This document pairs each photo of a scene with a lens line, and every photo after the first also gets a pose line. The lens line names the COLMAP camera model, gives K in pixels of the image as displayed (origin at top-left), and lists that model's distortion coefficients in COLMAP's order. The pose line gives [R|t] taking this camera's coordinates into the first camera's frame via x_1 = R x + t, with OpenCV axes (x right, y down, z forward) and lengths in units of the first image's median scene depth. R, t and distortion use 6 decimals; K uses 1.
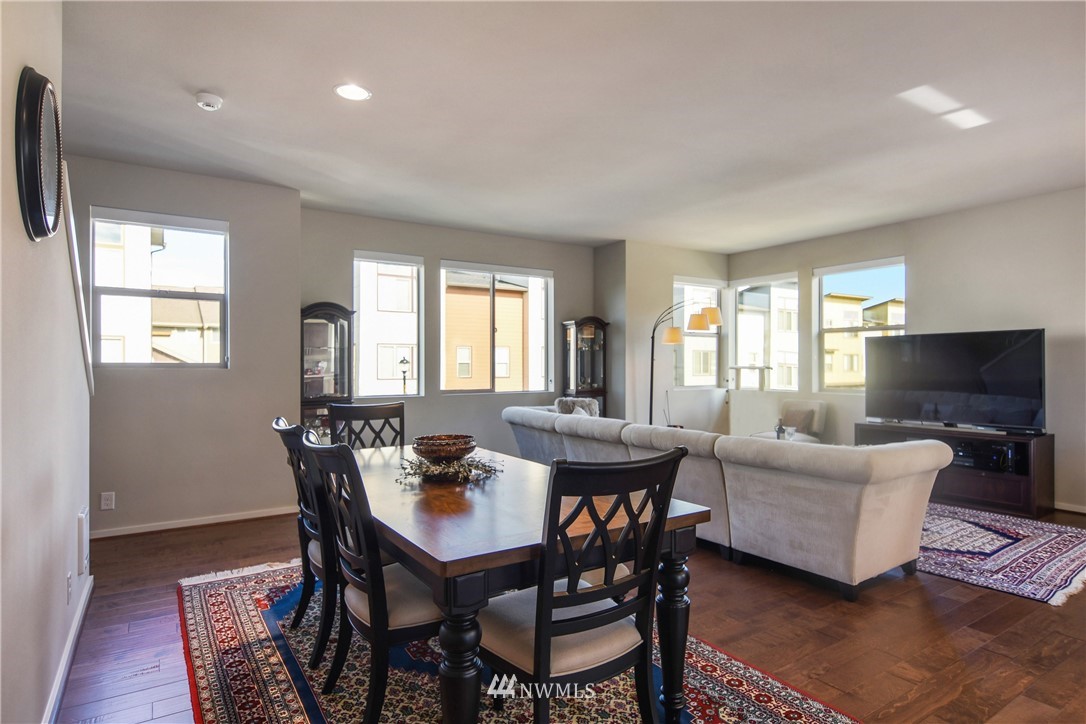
lens RADIAL K [[592.3, 0, 535.8], [0, 592.3, 362.2], [0, 0, 1]] dist [0.011671, -0.000500]
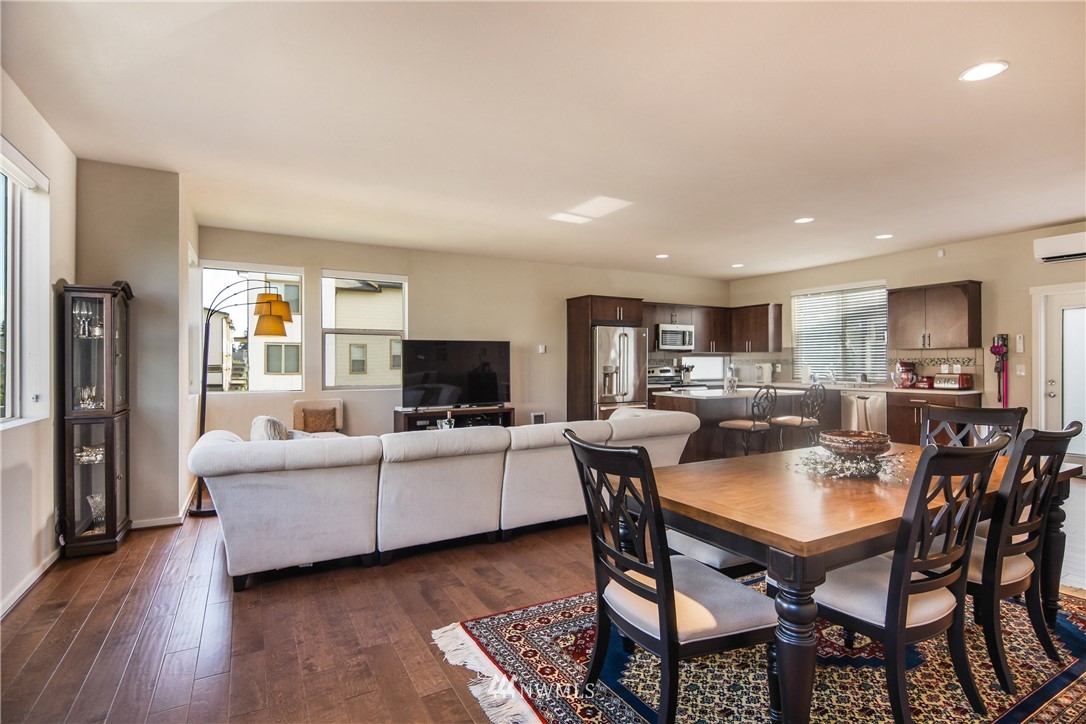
lens RADIAL K [[532.4, 0, 537.8], [0, 532.4, 364.8], [0, 0, 1]] dist [0.001272, -0.006607]
pose [[0.070624, -0.001874, 0.997501, -0.914736], [0.002313, 0.999996, 0.001715, 0.008341], [-0.997500, 0.002186, 0.070628, 1.230894]]
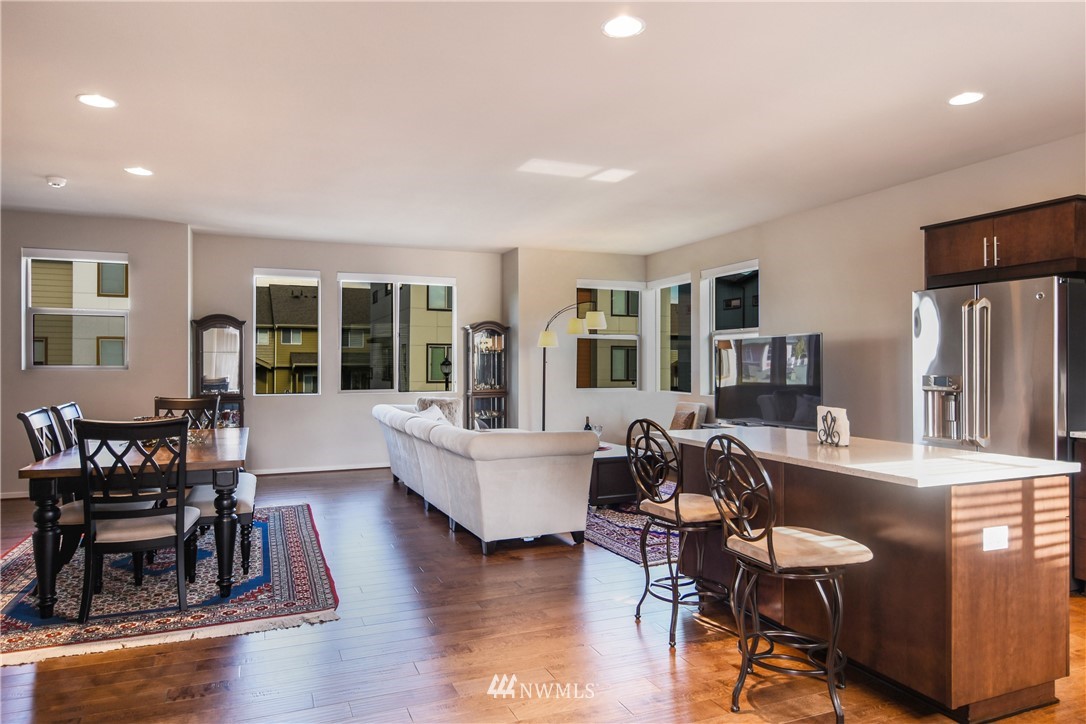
lens RADIAL K [[691.3, 0, 545.1], [0, 691.3, 363.8], [0, 0, 1]] dist [0.001221, 0.002225]
pose [[0.982204, 0.001009, -0.187812, 0.882517], [-0.000973, 0.999999, 0.000285, -0.002854], [0.187812, -0.000097, 0.982205, -0.394058]]
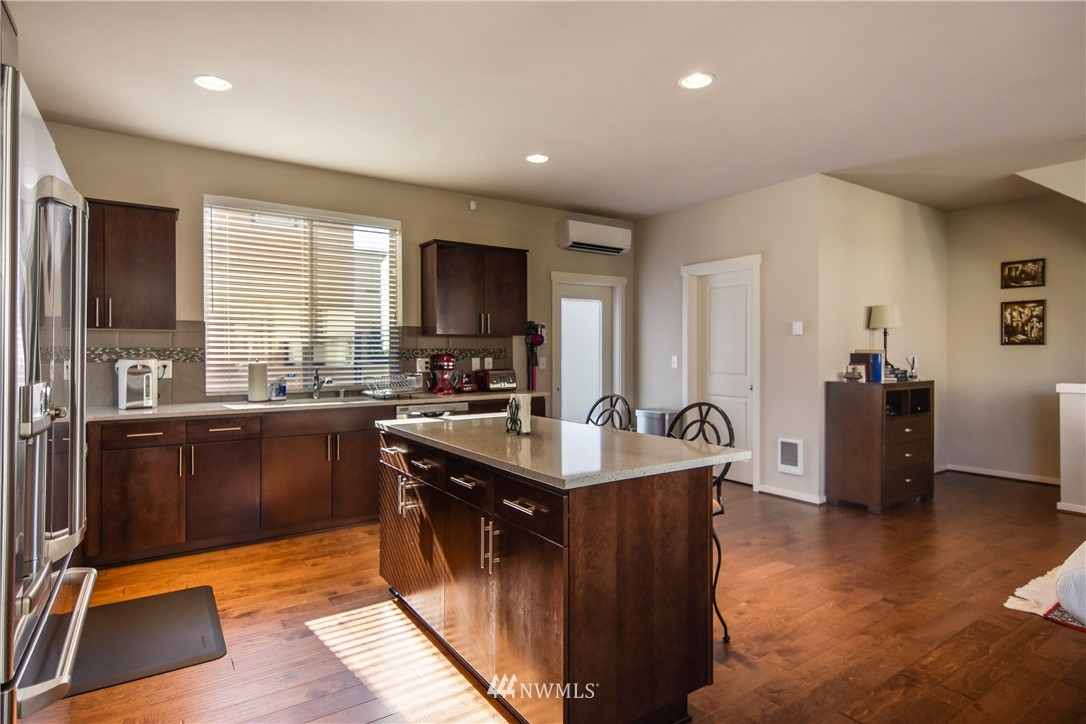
lens RADIAL K [[580.7, 0, 549.7], [0, 580.7, 354.9], [0, 0, 1]] dist [-0.001557, -0.000517]
pose [[-0.999580, 0.008411, -0.027727, 1.105562], [0.008492, 0.999960, -0.002808, 0.013278], [0.027703, -0.003042, -0.999612, 1.463792]]
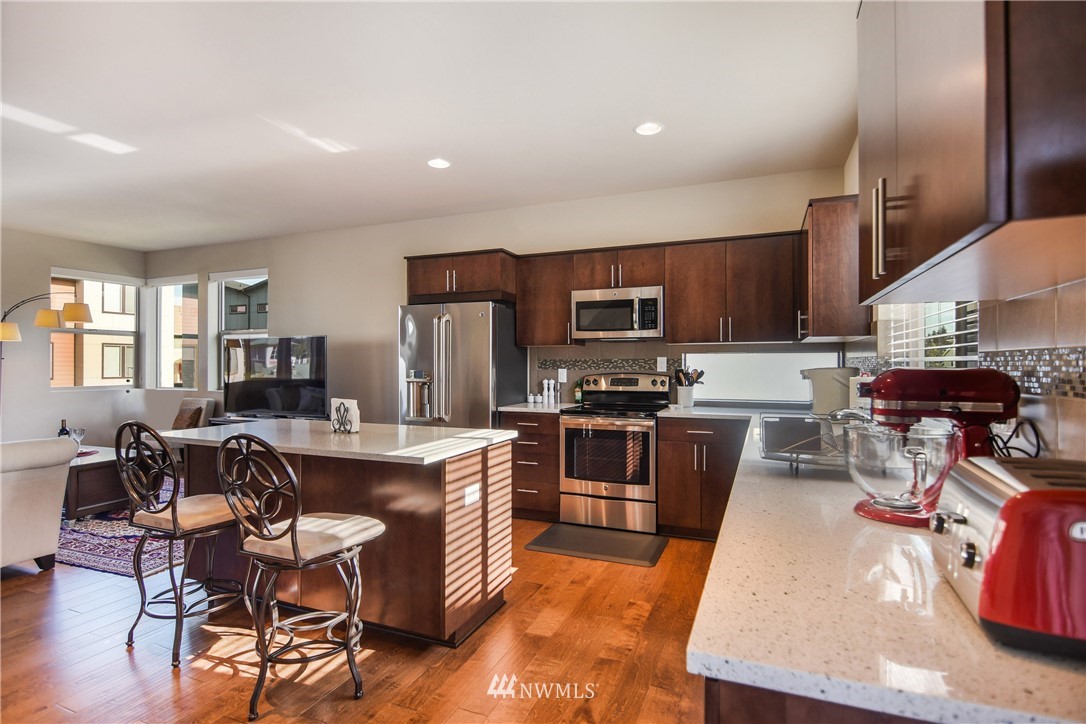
lens RADIAL K [[532.4, 0, 543.6], [0, 532.4, 359.4], [0, 0, 1]] dist [0.001272, -0.006607]
pose [[0.826413, 0.007359, 0.563016, 0.879845], [-0.003779, 0.999965, -0.007523, 0.000569], [-0.563051, 0.004090, 0.826412, -0.241581]]
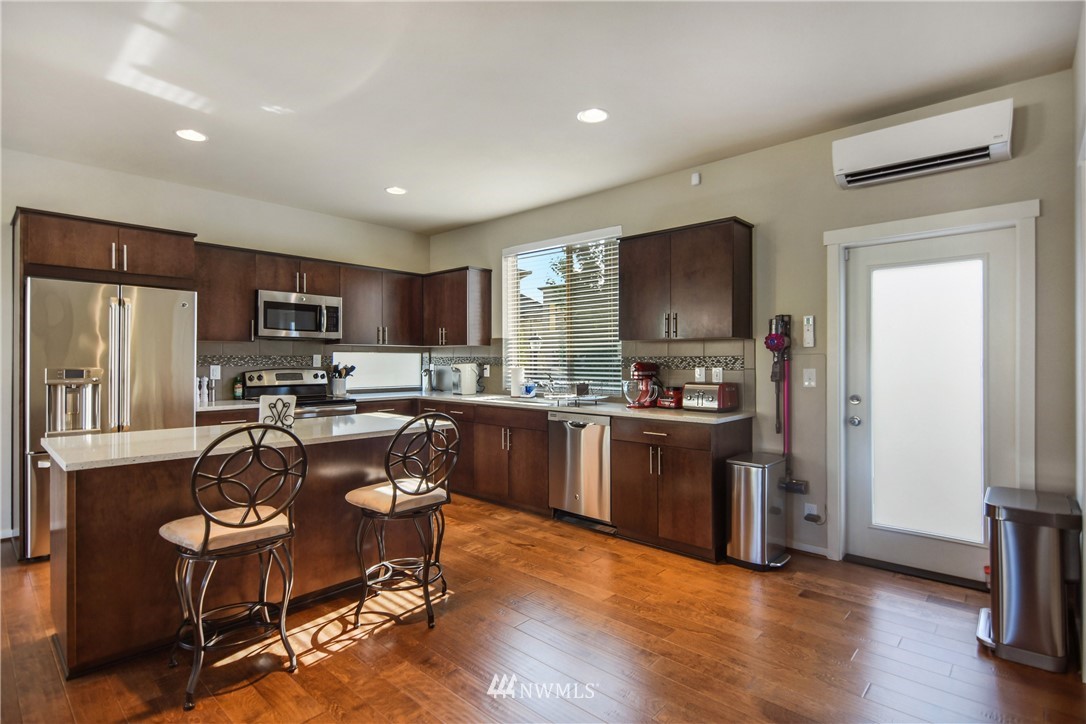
lens RADIAL K [[532.4, 0, 540.6], [0, 532.4, 358.9], [0, 0, 1]] dist [0.001272, -0.006607]
pose [[-0.238469, 0.006652, 0.971127, 0.167110], [-0.003522, 0.999964, -0.007714, 0.006291], [-0.971144, -0.005260, -0.238437, 0.440500]]
